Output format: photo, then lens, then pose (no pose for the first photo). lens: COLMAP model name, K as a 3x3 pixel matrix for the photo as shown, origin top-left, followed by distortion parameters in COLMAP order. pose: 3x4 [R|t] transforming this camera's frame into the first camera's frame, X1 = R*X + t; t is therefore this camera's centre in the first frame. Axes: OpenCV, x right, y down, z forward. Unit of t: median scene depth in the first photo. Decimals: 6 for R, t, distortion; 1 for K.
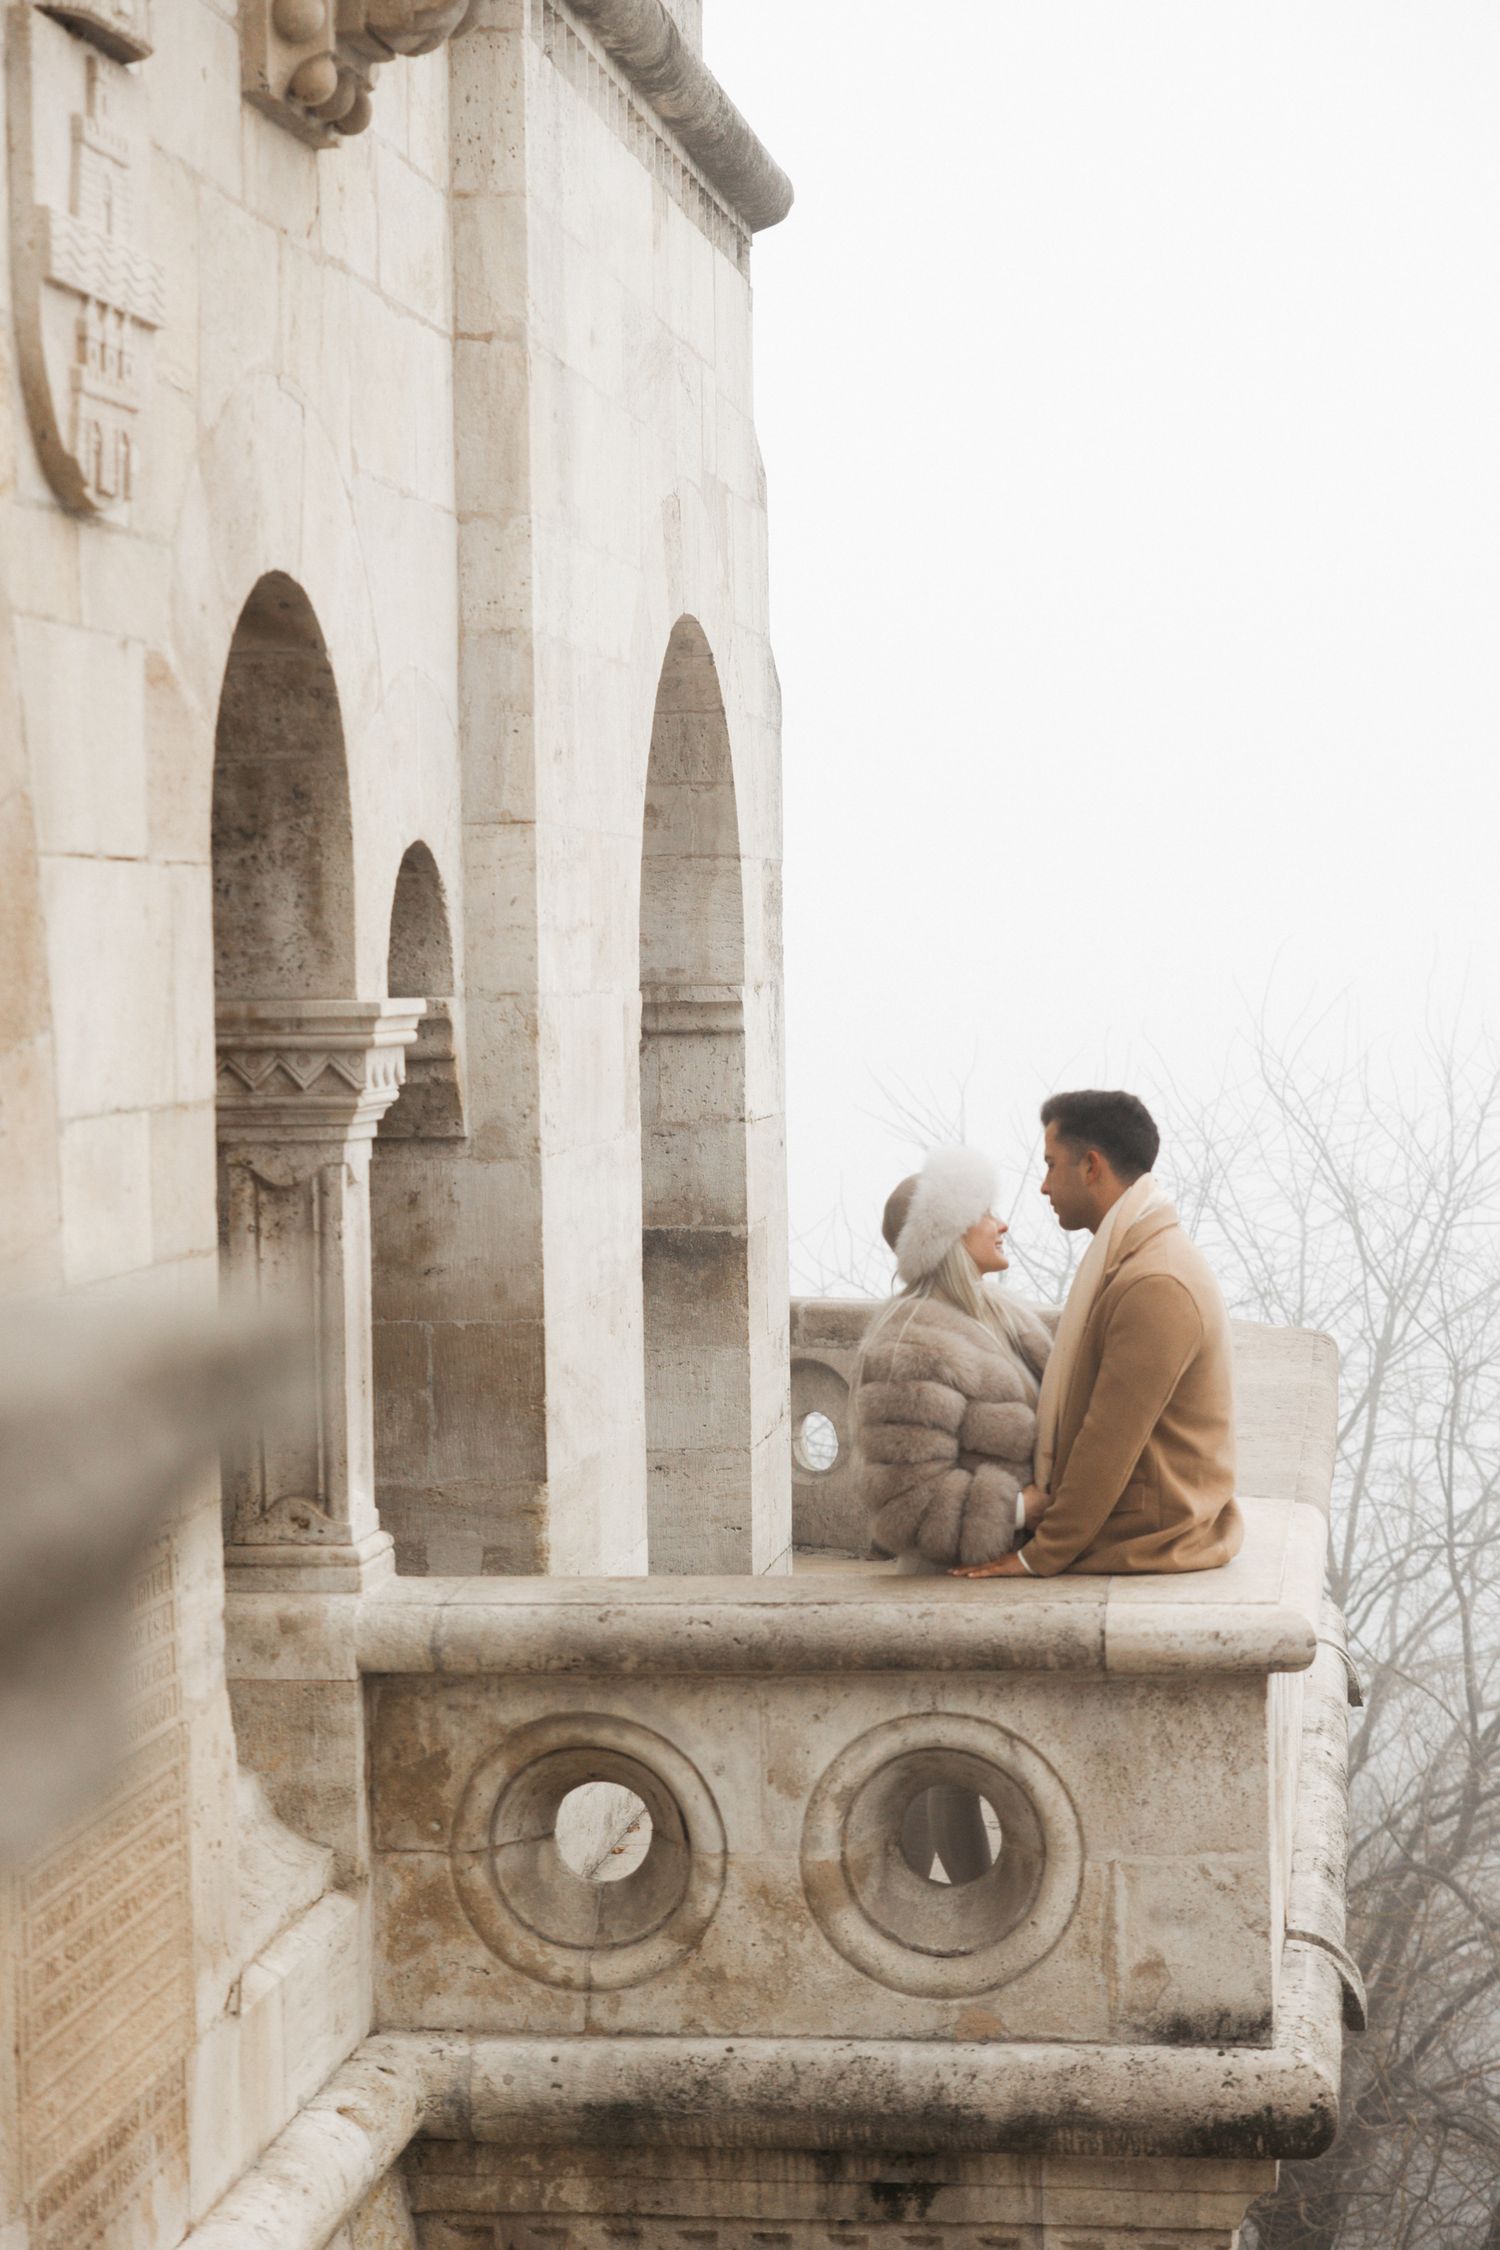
lens RADIAL K [[4250.6, 0, 750.0], [0, 4250.6, 1125.0], [0, 0, 1]] dist [-0.002632, 0.037539]
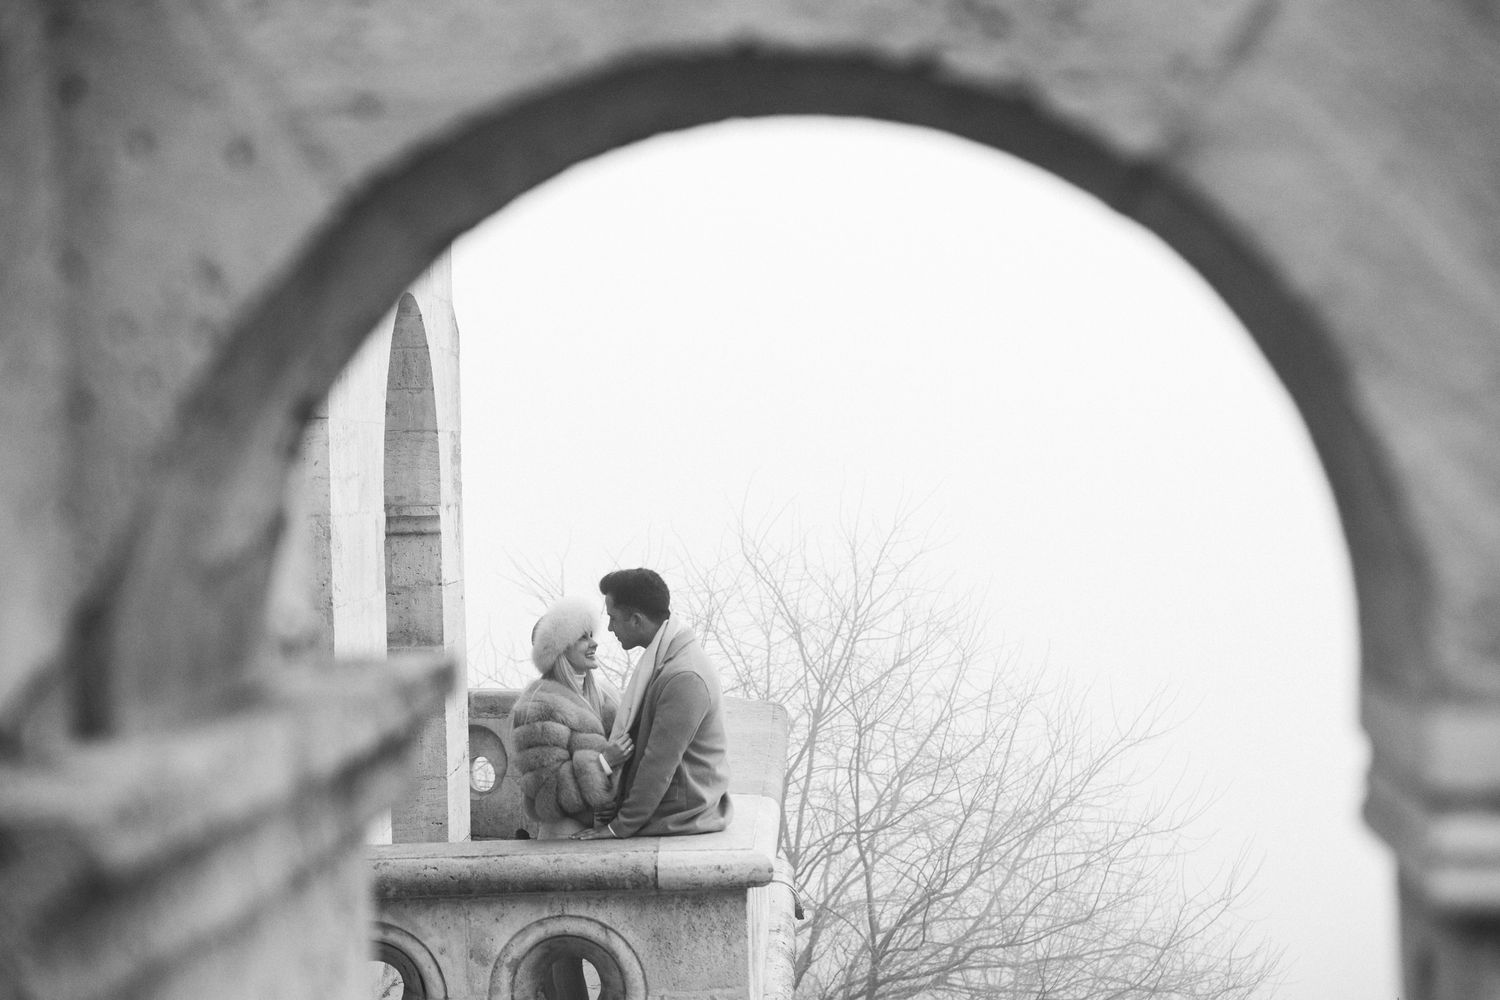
lens RADIAL K [[2833.7, 0, 750.0], [0, 2833.7, 500.0], [0, 0, 1]] dist [-0.002632, 0.037539]
pose [[0.992603, -0.009225, 0.121056, -0.015876], [0.012628, 0.999546, -0.027370, -0.002370], [-0.120748, 0.028696, 0.992268, -0.149132]]
